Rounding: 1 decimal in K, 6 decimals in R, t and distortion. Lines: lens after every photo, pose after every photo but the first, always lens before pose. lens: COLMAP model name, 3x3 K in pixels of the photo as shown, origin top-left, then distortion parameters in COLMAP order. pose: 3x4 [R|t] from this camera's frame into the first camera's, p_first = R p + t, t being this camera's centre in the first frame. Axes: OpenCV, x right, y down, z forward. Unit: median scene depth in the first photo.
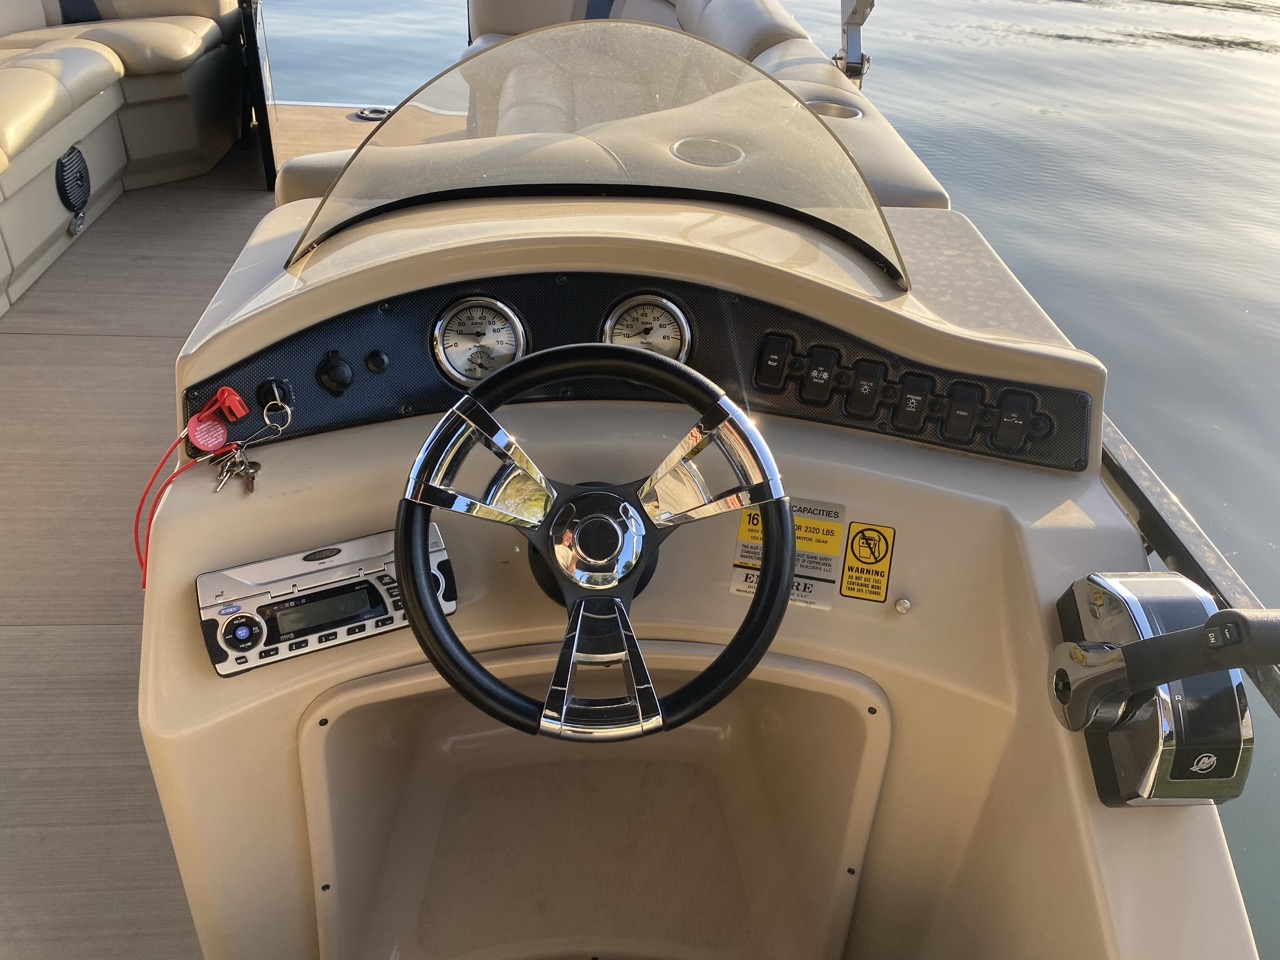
lens RADIAL K [[1021.1, 0, 640.0], [0, 1021.1, 480.0], [0, 0, 1]] dist [0.008746, 0.002727]
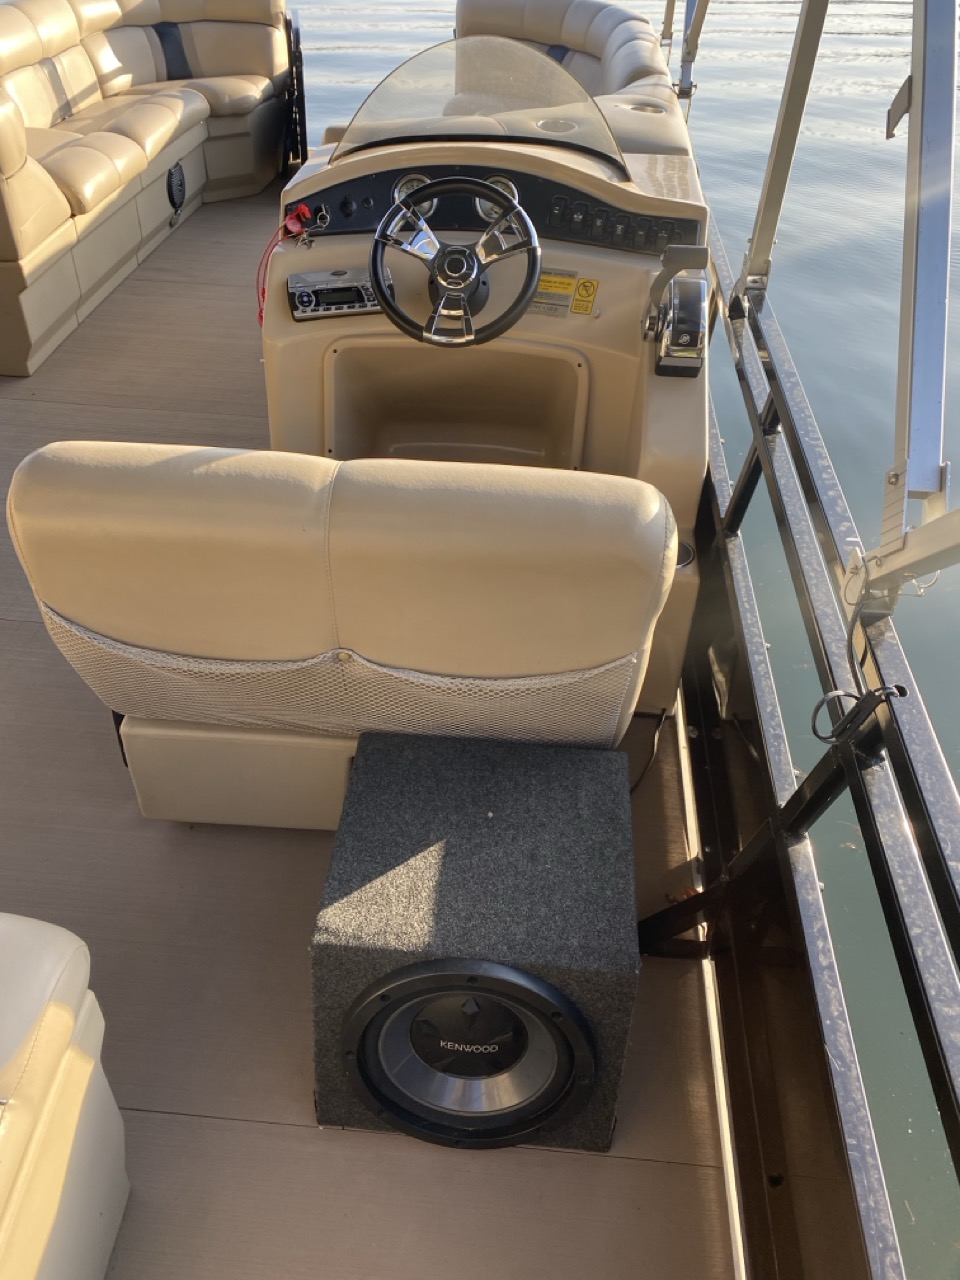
lens RADIAL K [[1021.1, 0, 480.0], [0, 1021.1, 640.0], [0, 0, 1]] dist [0.008746, 0.002727]
pose [[0.987665, 0.073562, -0.138225, 0.314981], [-0.066173, 0.996161, 0.057318, 0.610194], [0.141910, -0.047465, 0.988741, -1.048588]]
